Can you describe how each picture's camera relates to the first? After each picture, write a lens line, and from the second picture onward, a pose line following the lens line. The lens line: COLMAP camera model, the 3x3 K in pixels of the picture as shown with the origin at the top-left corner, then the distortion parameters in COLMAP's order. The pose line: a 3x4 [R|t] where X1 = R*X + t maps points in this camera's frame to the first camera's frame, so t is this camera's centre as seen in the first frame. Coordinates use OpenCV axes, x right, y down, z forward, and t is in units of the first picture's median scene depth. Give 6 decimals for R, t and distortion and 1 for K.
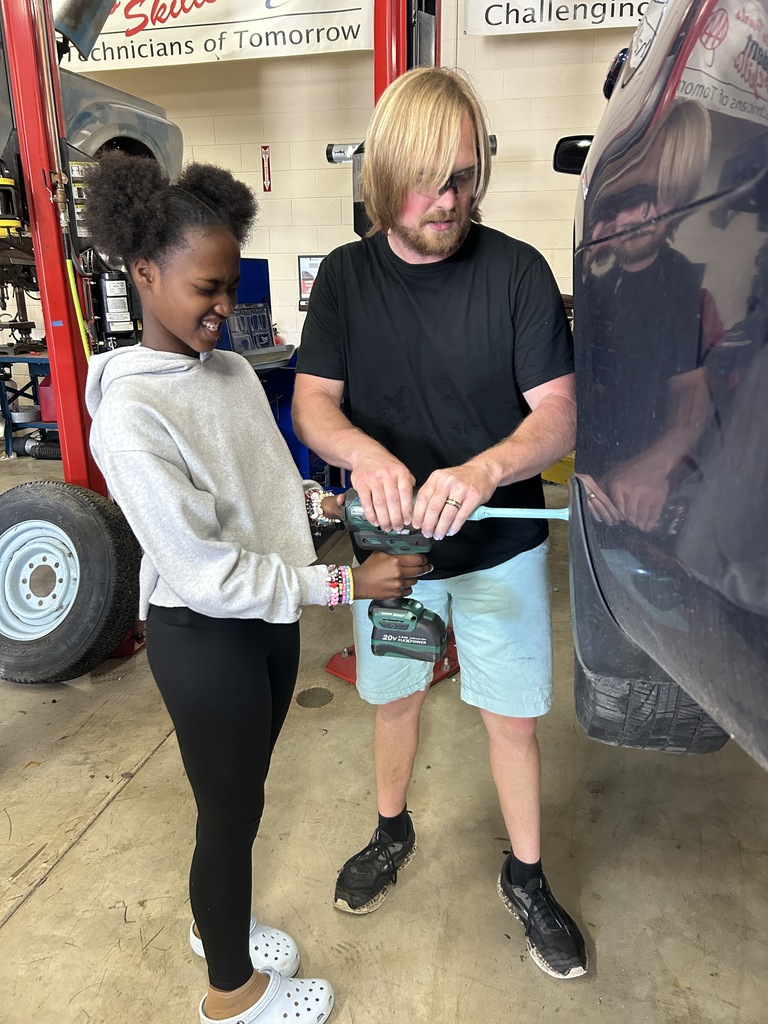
lens RADIAL K [[770.1, 0, 393.8], [0, 770.1, 517.5], [0, 0, 1]] dist [0.003650, -0.014096]
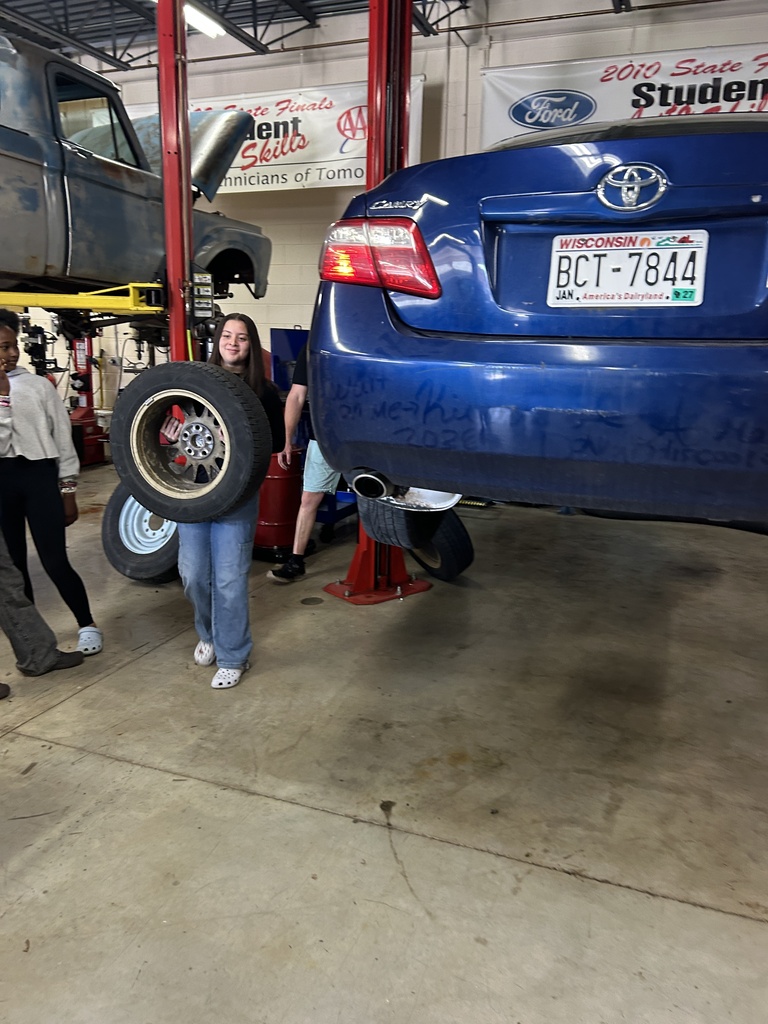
lens RADIAL K [[770.1, 0, 377.8], [0, 770.1, 501.7], [0, 0, 1]] dist [0.003650, -0.014096]
pose [[0.989226, 0.053694, -0.136193, 0.173322], [-0.066337, 0.993725, -0.090059, 0.119073], [0.130503, 0.098123, 0.986580, -0.419390]]
